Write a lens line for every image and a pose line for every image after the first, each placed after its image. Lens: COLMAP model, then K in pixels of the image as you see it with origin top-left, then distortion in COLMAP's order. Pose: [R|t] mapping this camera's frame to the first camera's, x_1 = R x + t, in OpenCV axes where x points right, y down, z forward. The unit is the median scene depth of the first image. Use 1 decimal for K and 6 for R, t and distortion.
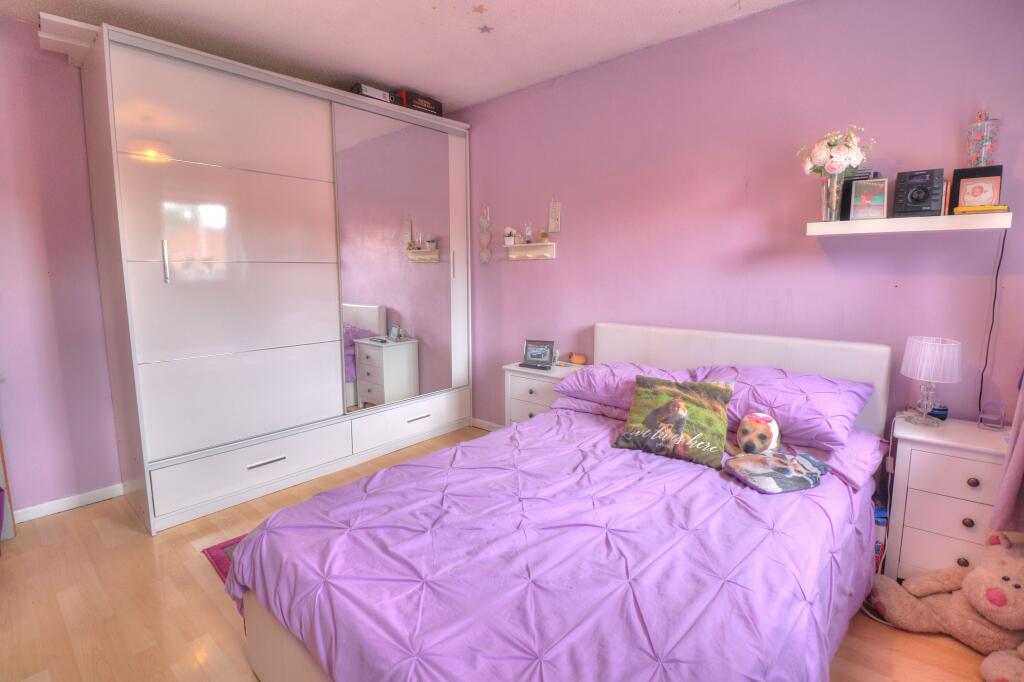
lens RADIAL K [[475.8, 0, 507.2], [0, 475.8, 328.2], [0, 0, 1]] dist [0.001286, -0.013566]
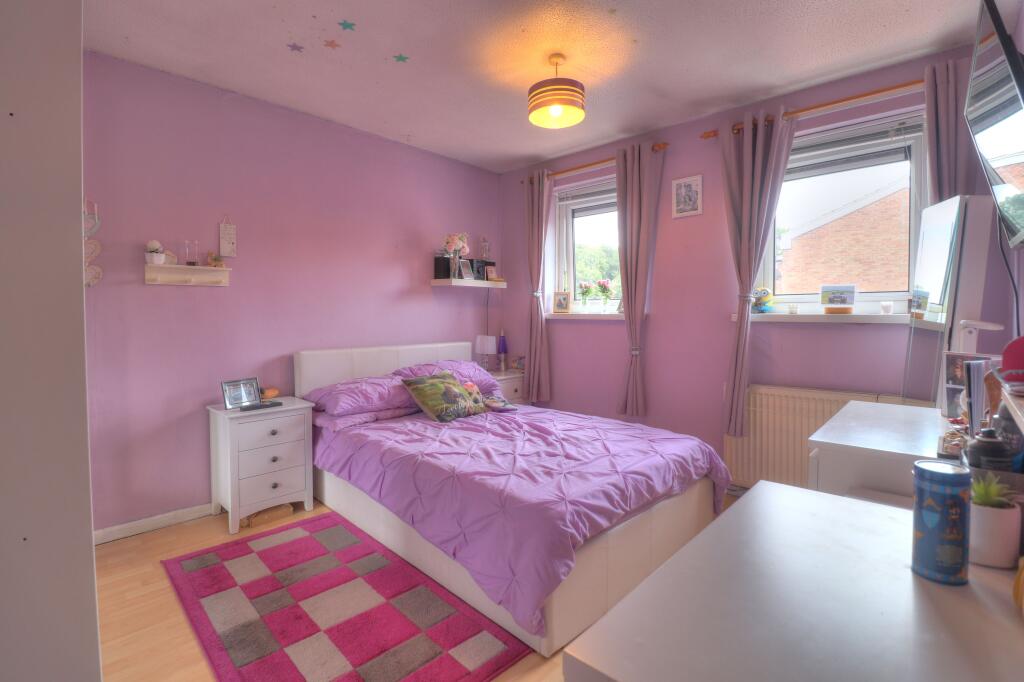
lens RADIAL K [[475.8, 0, 507.2], [0, 475.8, 328.2], [0, 0, 1]] dist [0.001286, -0.013566]
pose [[0.049110, -0.034005, 0.998214, -0.932629], [0.110380, 0.993483, 0.028413, -0.045171], [-0.992675, 0.108787, 0.052544, 0.551608]]
